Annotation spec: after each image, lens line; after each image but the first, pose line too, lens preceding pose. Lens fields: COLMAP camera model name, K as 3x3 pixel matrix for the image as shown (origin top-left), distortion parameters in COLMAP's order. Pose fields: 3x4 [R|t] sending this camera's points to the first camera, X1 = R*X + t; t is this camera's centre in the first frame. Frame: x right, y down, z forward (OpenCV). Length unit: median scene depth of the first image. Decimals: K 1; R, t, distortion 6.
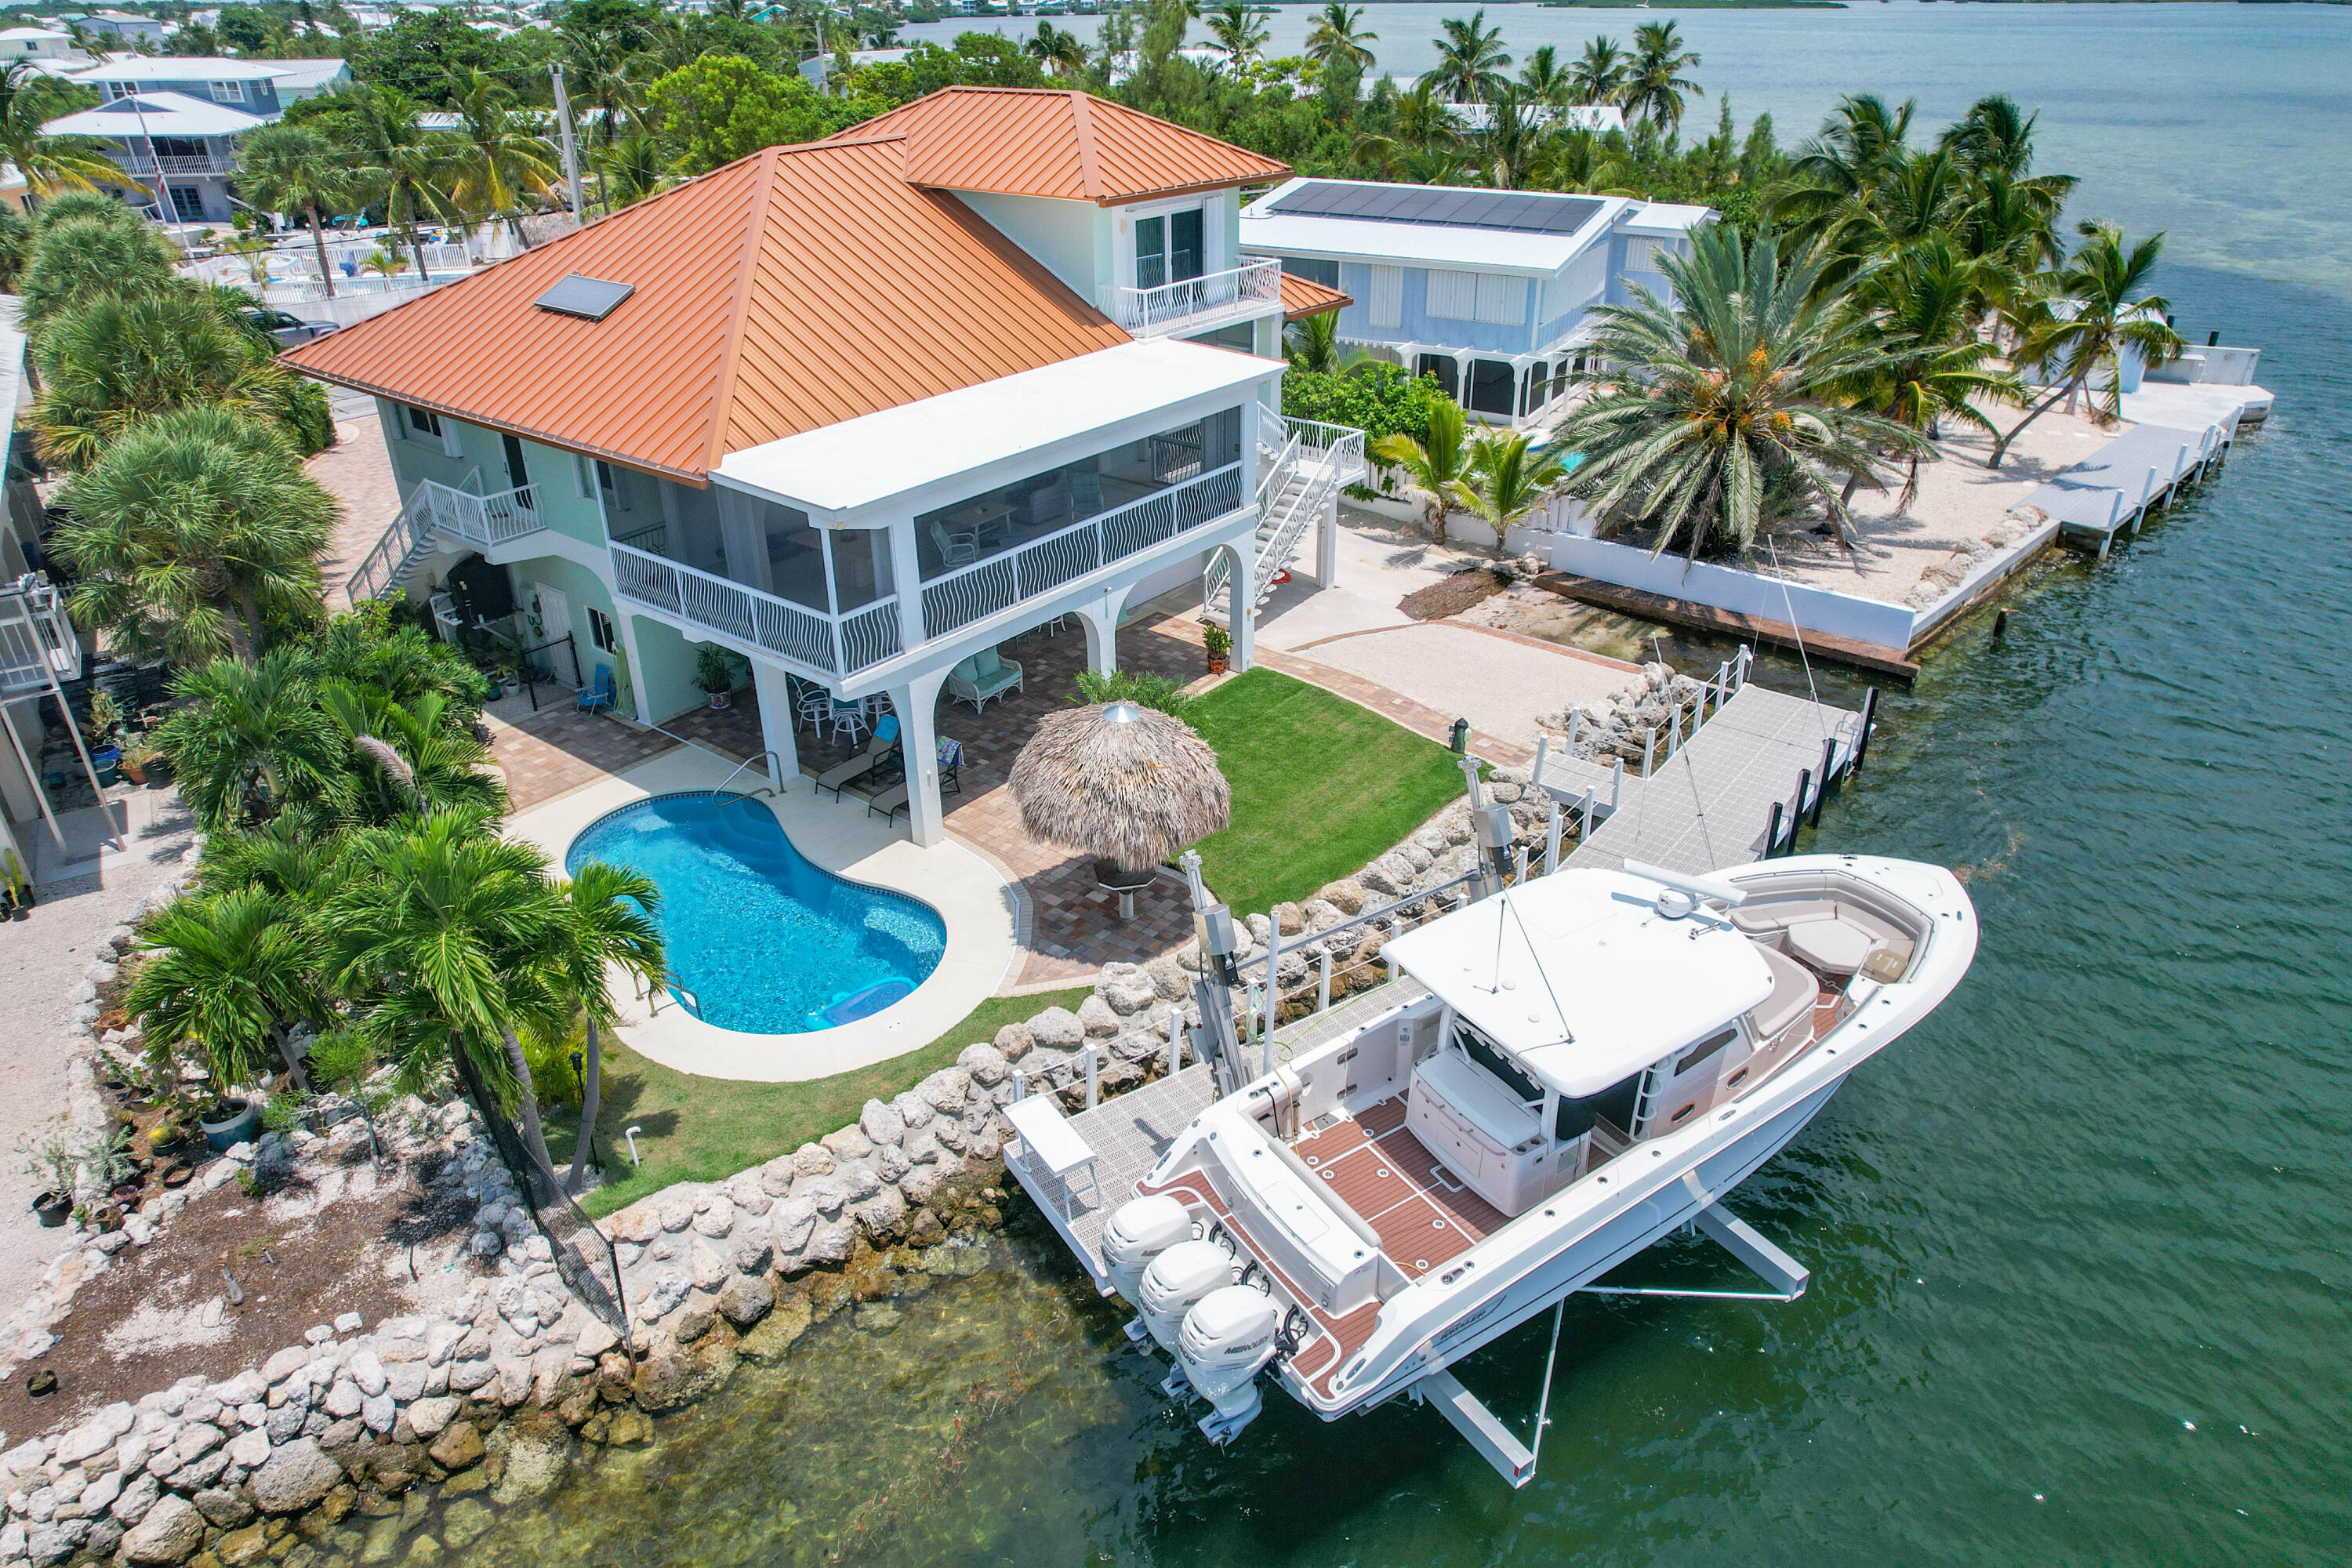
lens RADIAL K [[1485.8, 0, 1181.0], [0, 1485.8, 791.2], [0, 0, 1]] dist [-0.073751, 0.061426]
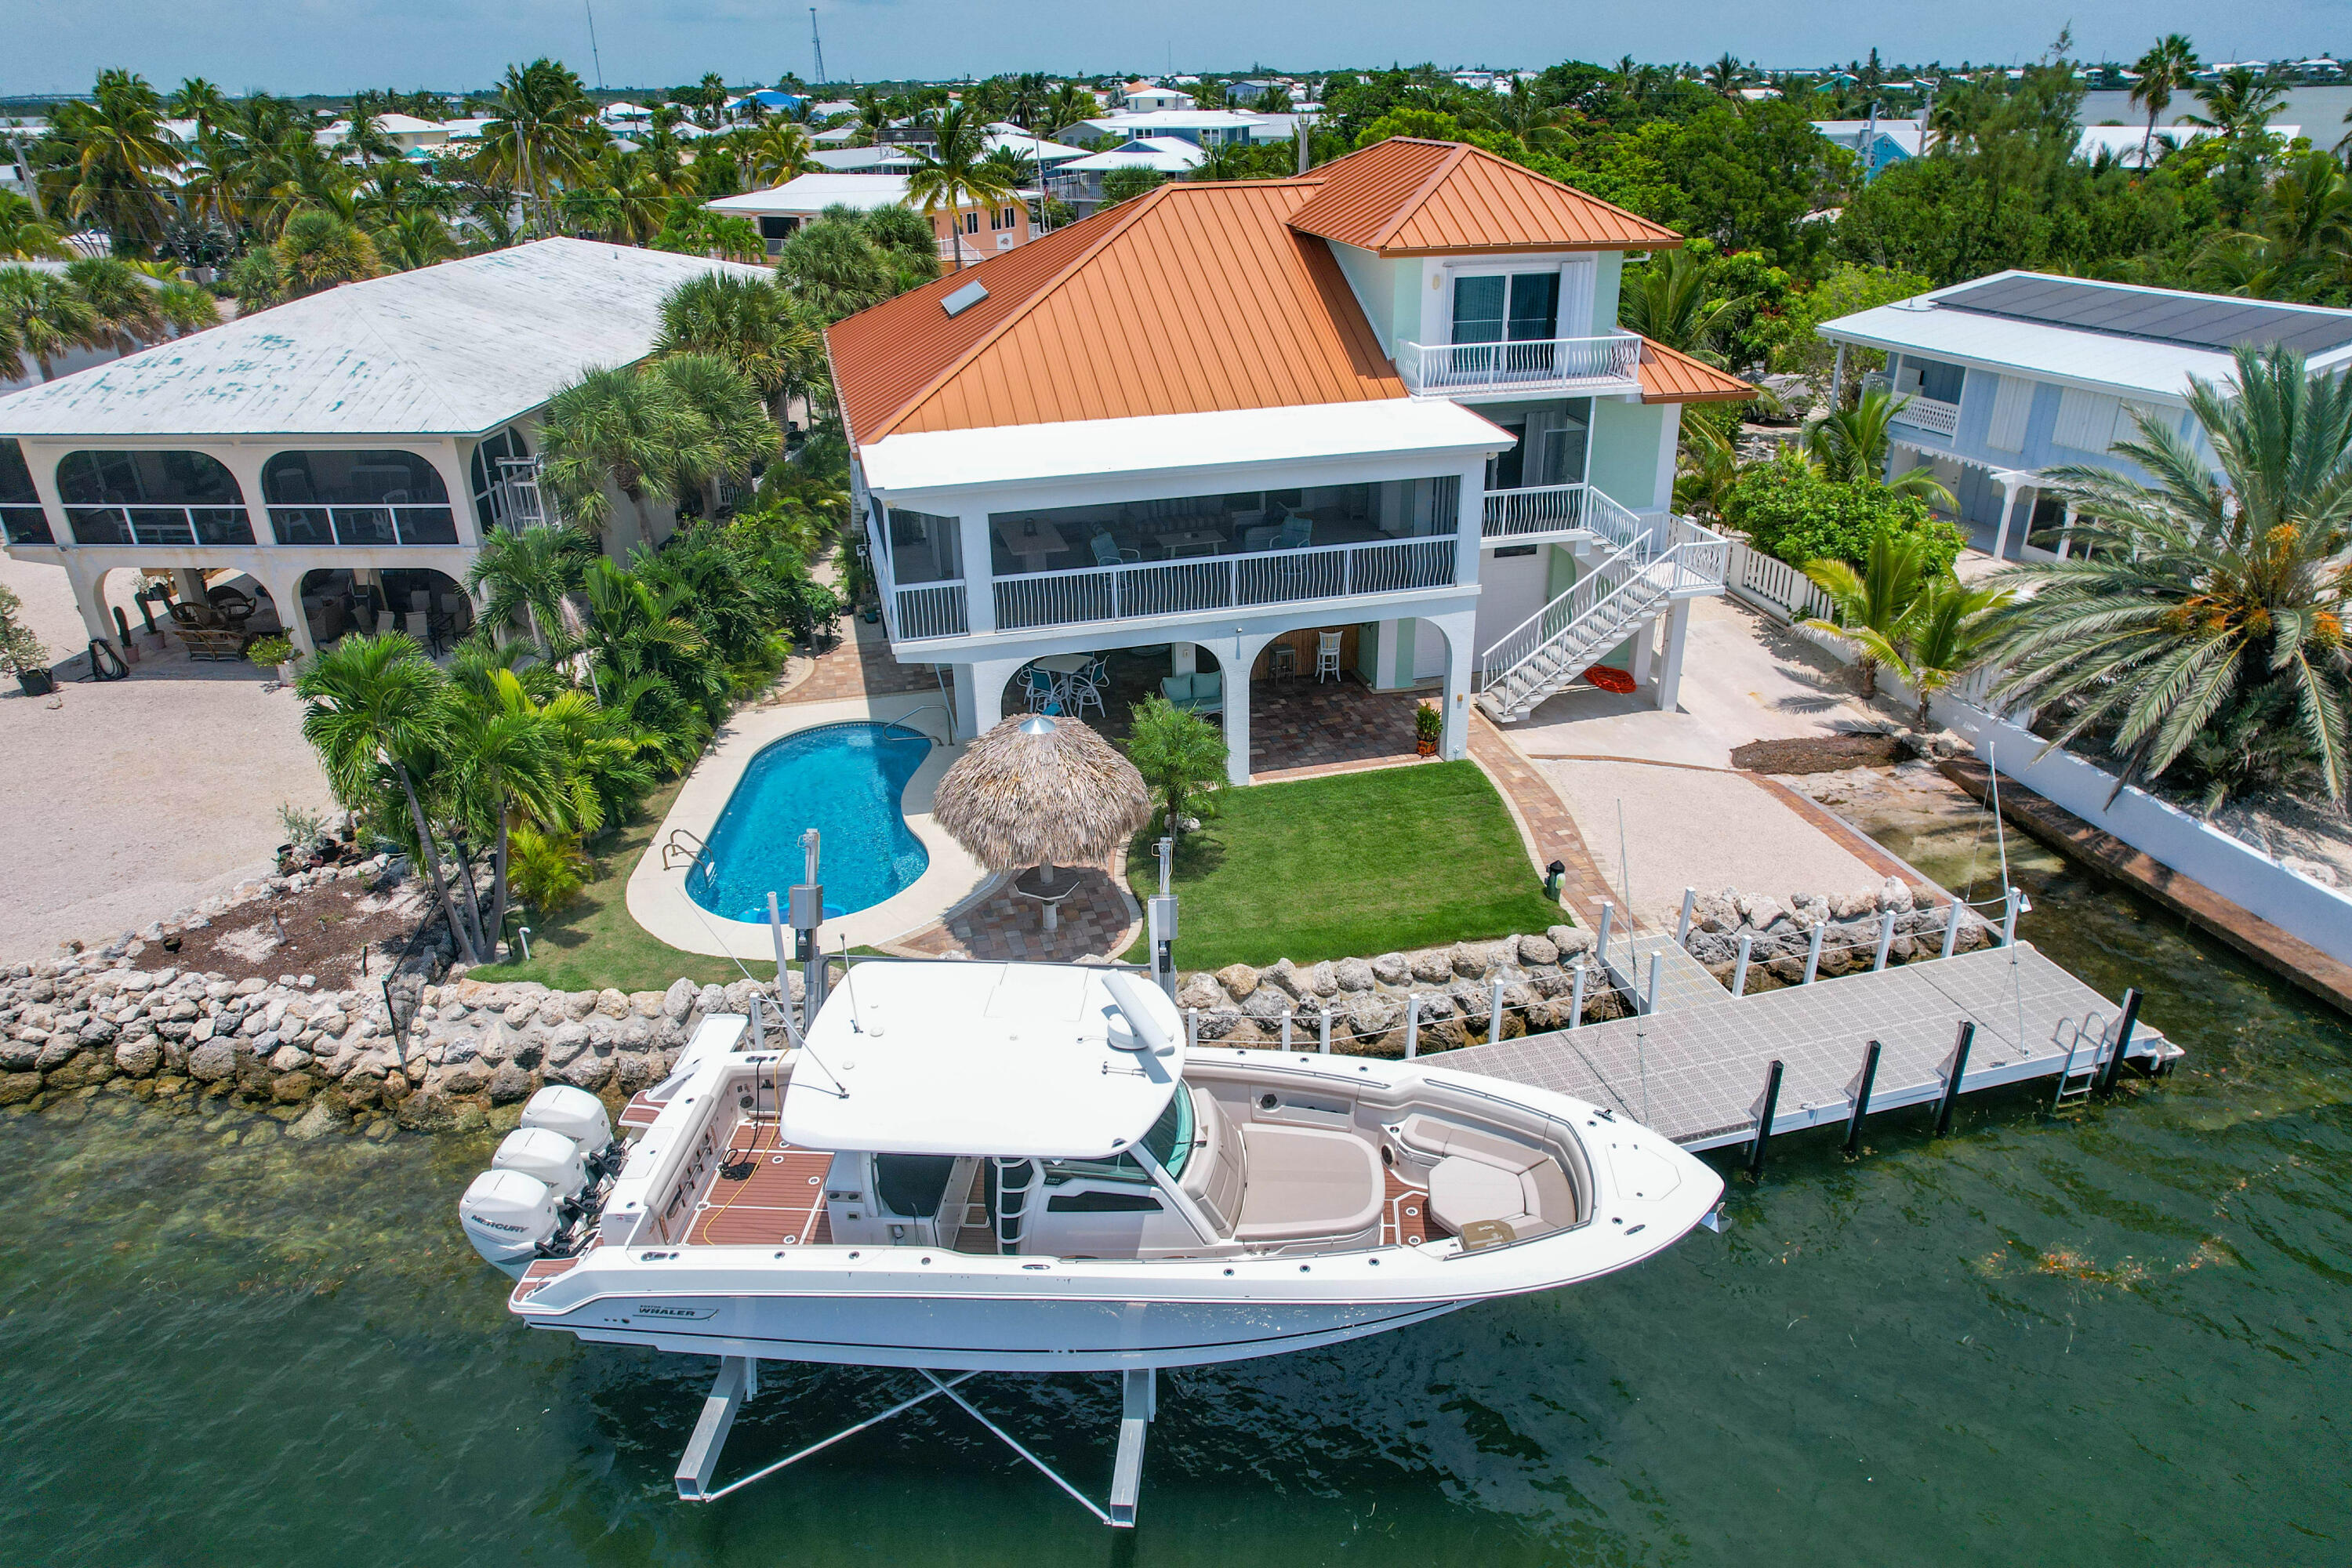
lens RADIAL K [[1485.8, 0, 1181.0], [0, 1485.8, 791.2], [0, 0, 1]] dist [-0.073751, 0.061426]
pose [[0.794587, 0.262987, -0.547239, 0.524428], [-0.283747, 0.957685, 0.048236, -0.074023], [0.536768, 0.116950, 0.835586, 0.170094]]
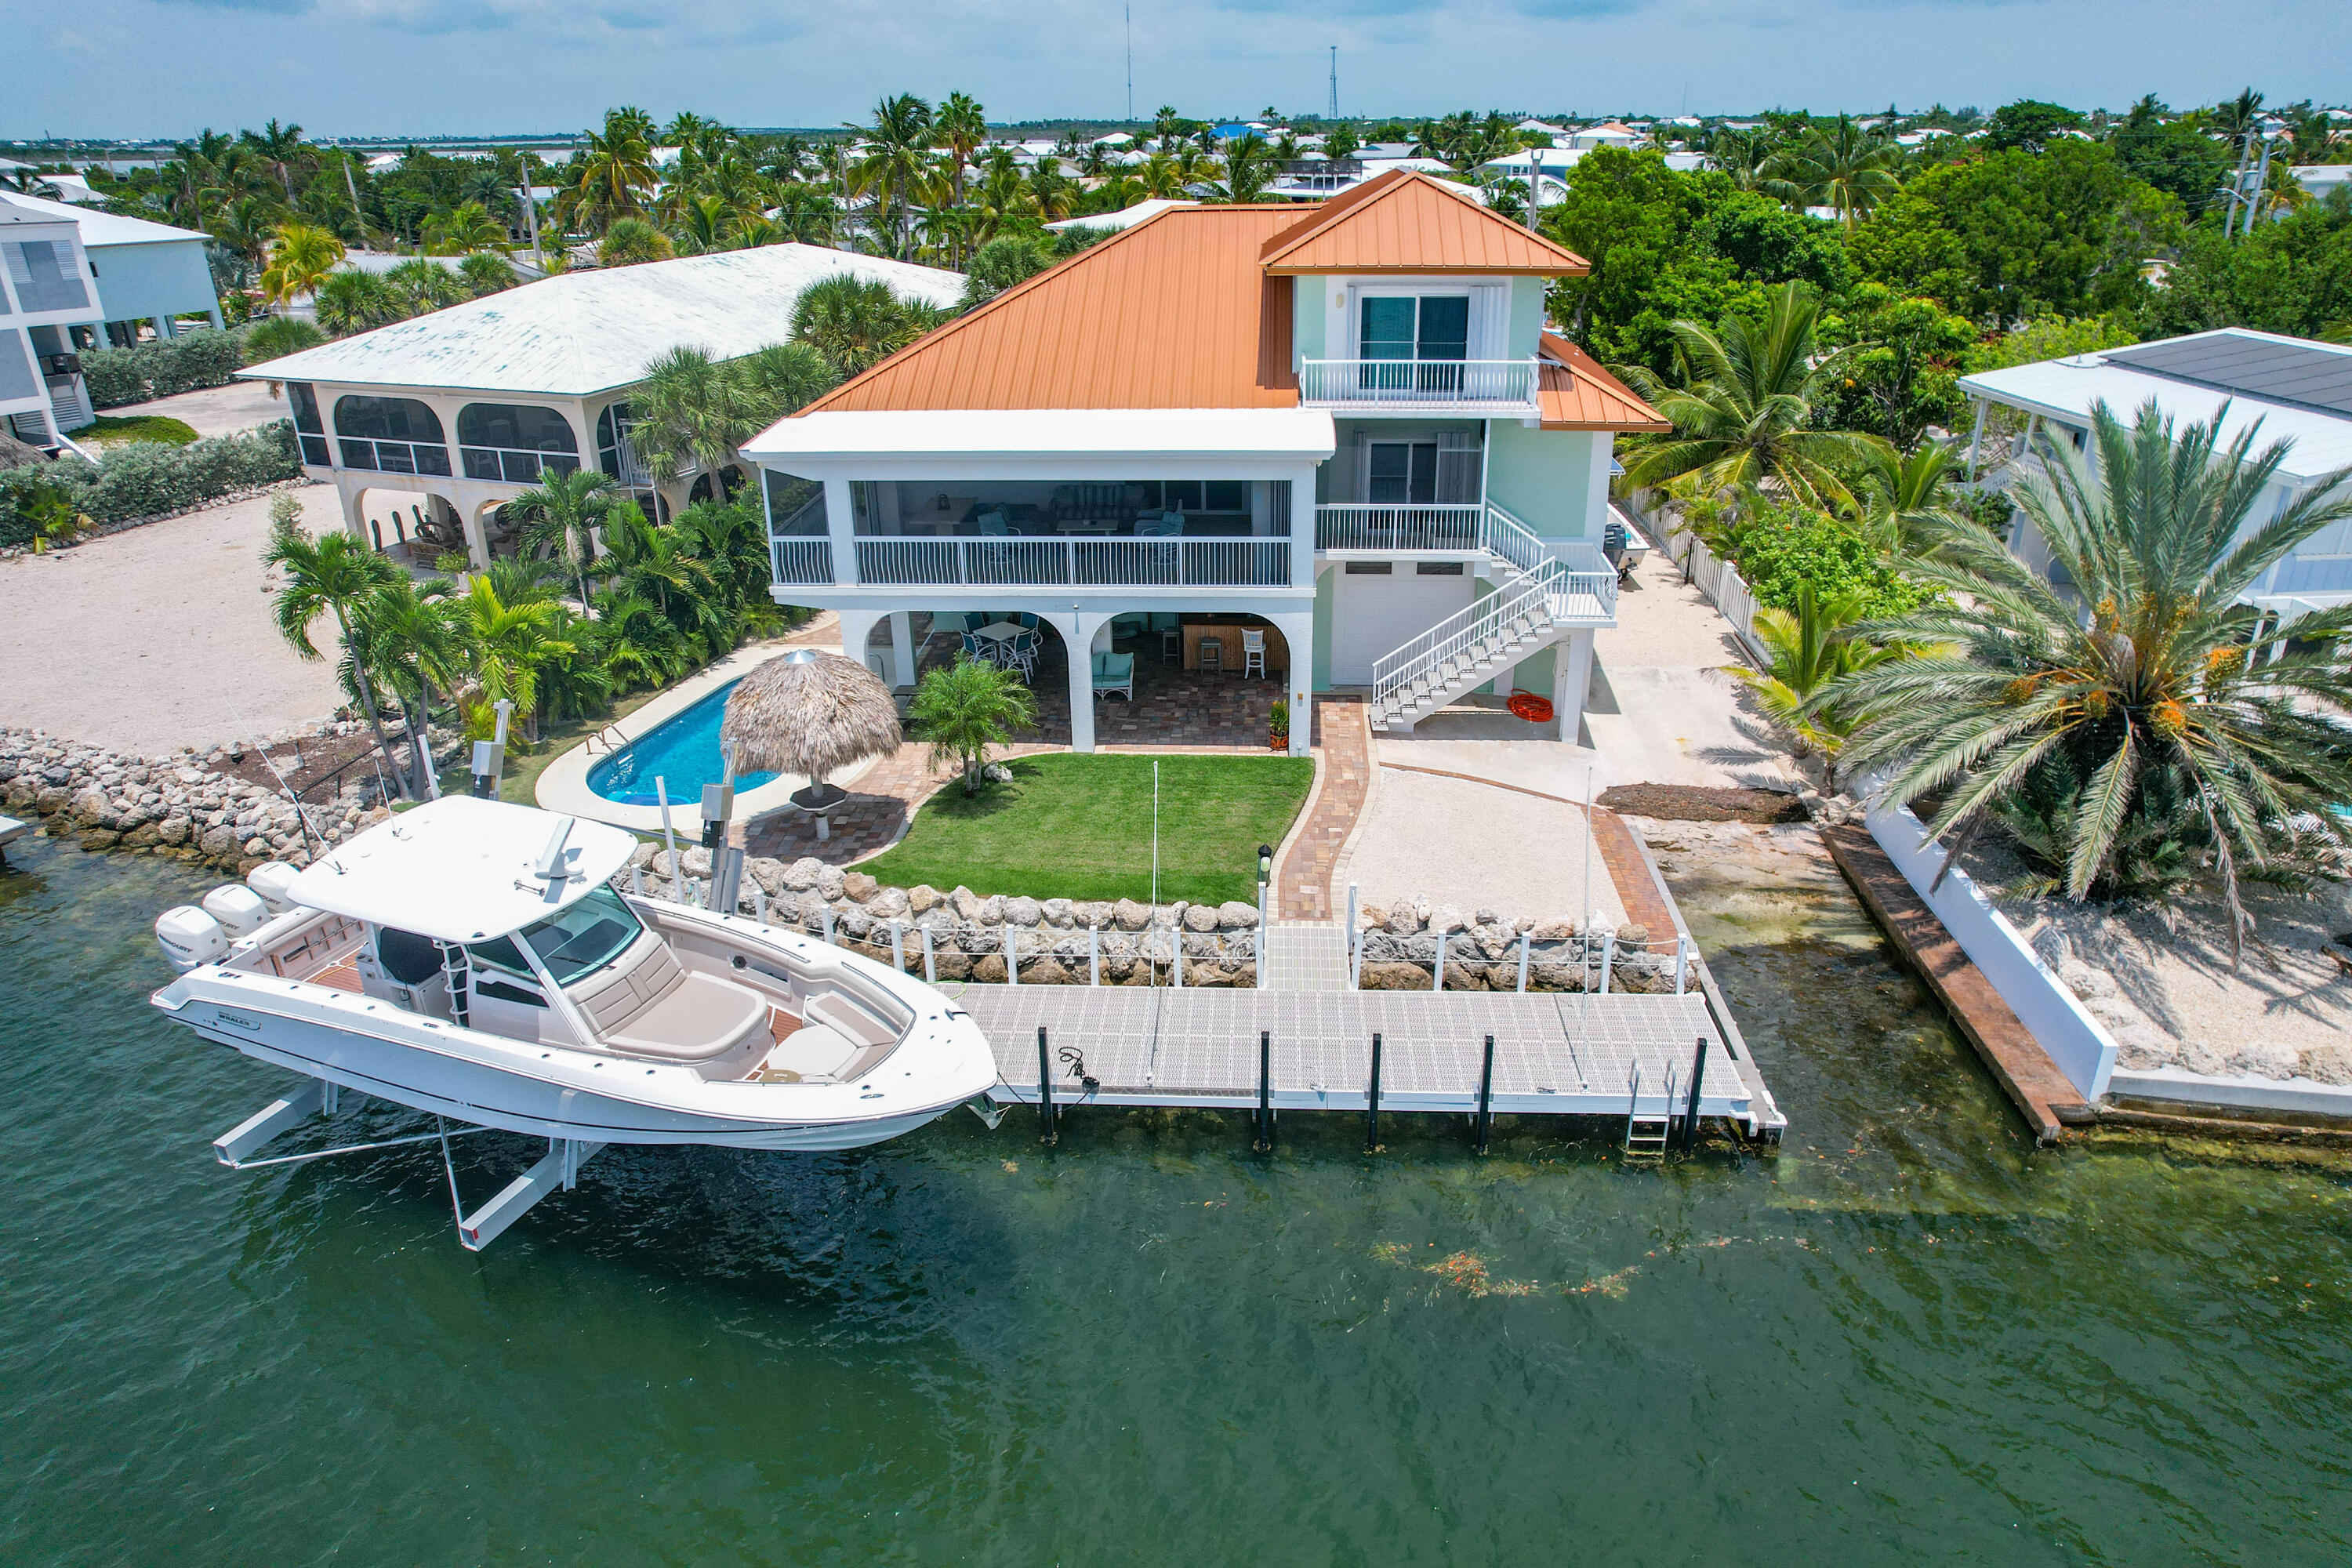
lens RADIAL K [[1485.8, 0, 1181.0], [0, 1485.8, 791.2], [0, 0, 1]] dist [-0.073751, 0.061426]
pose [[0.565925, 0.342935, -0.749750, 0.911596], [-0.388162, 0.913120, 0.124669, -0.189238], [0.727365, 0.220471, 0.649871, 0.402916]]
